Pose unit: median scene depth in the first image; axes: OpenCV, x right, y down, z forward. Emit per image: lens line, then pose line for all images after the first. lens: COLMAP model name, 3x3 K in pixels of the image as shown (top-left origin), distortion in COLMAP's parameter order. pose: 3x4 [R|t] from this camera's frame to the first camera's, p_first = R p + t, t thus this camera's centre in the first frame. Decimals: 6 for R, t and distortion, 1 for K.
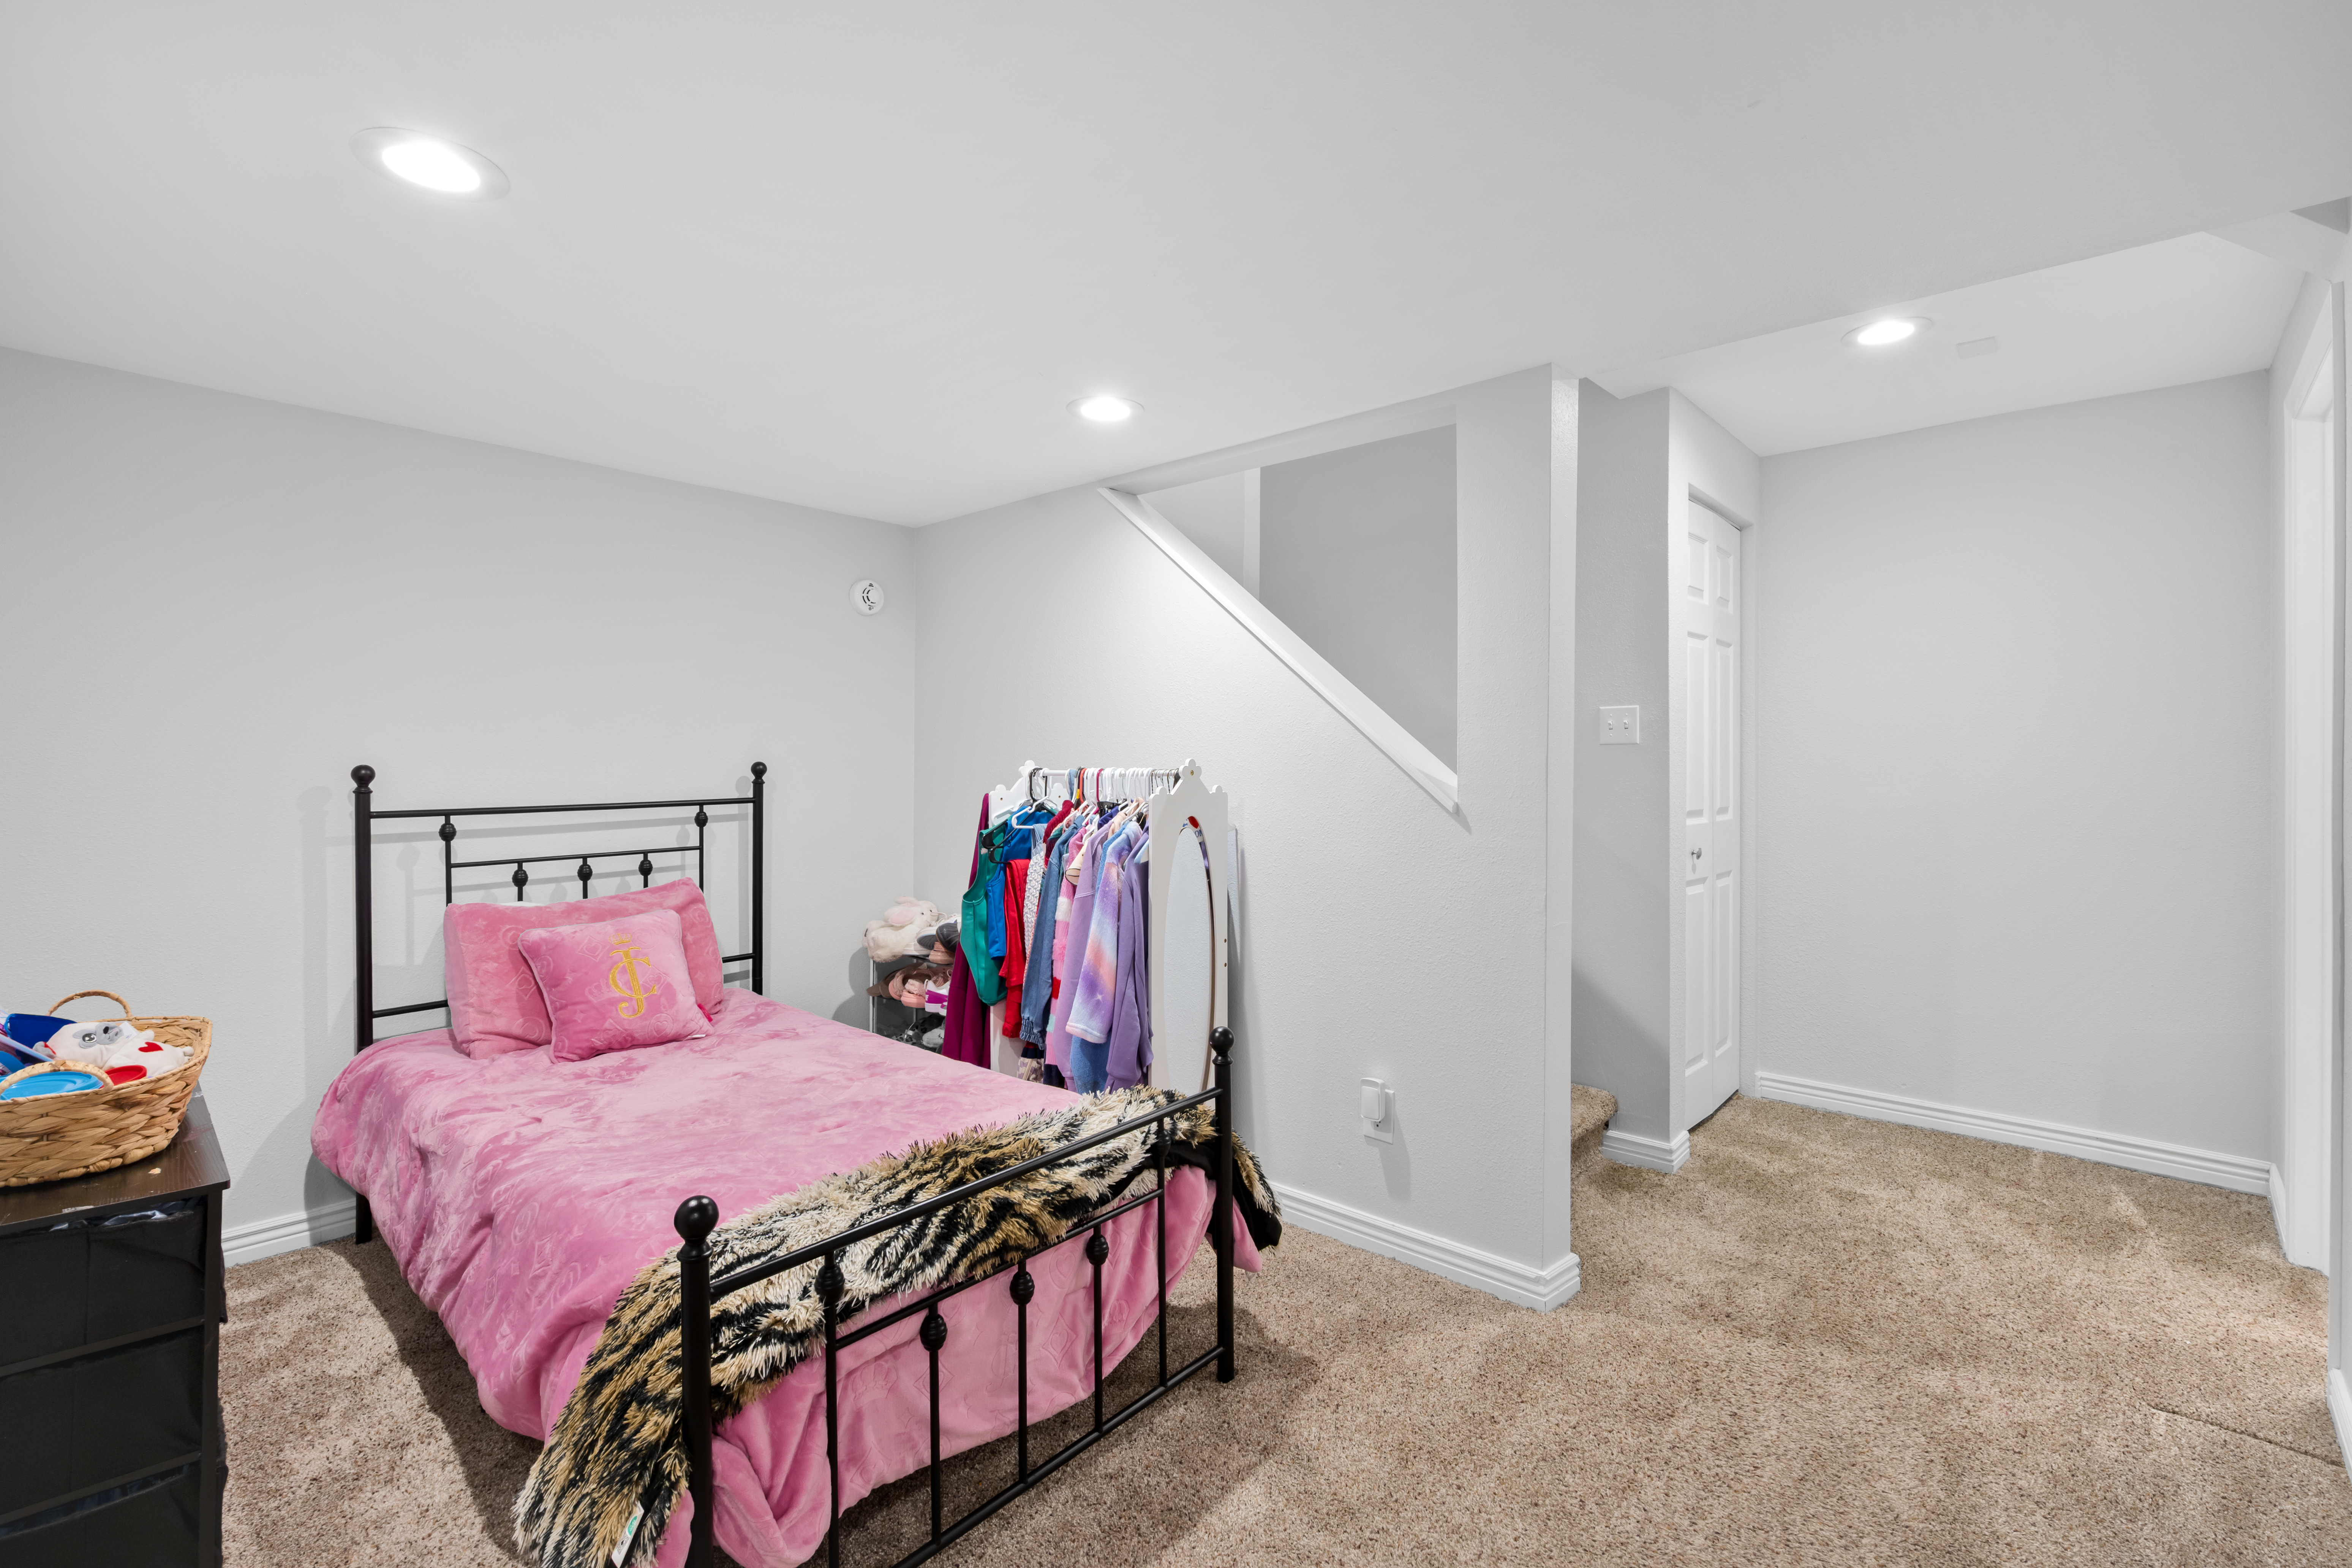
lens RADIAL K [[1071.5, 0, 1174.7], [0, 1071.5, 773.5], [0, 0, 1]] dist [0.000108, -0.000075]
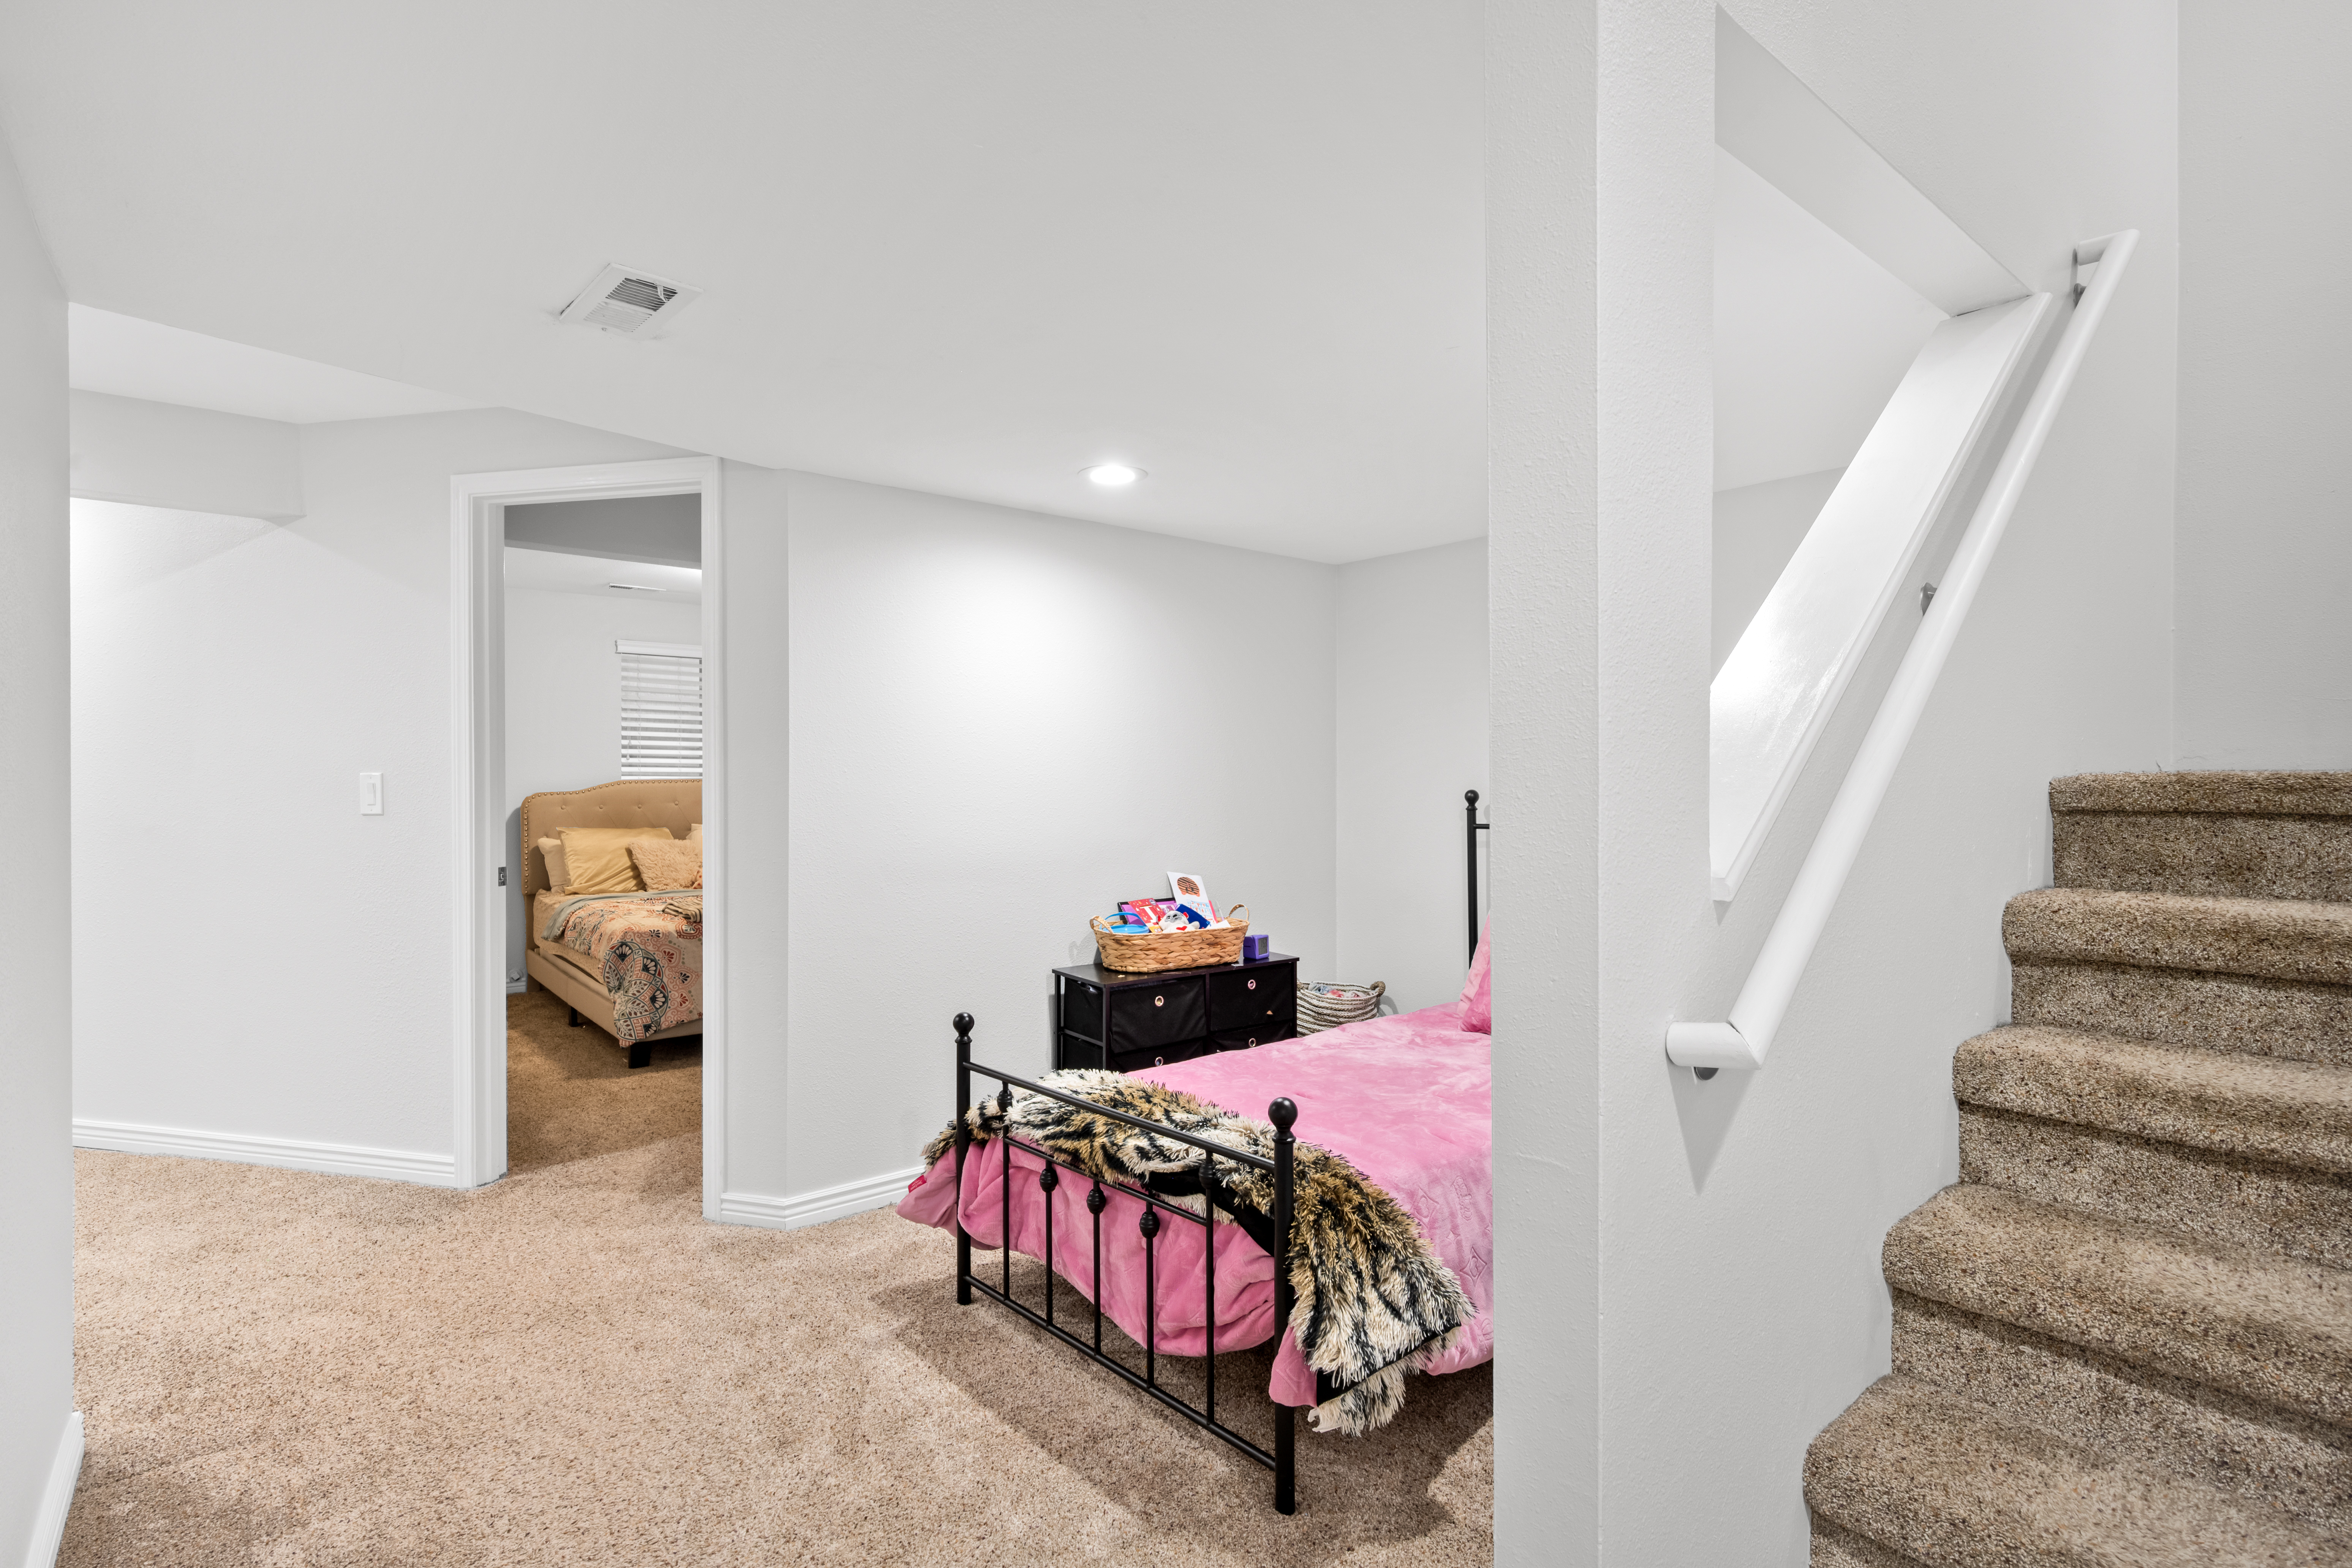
lens RADIAL K [[1170.1, 0, 1171.6], [0, 1170.1, 780.7], [0, 0, 1]] dist [-0.000171, -0.000010]
pose [[-0.132505, 0.001568, -0.991181, 1.153612], [-0.019910, 0.999793, 0.004243, -0.026993], [0.990982, 0.020296, -0.132446, 1.187194]]
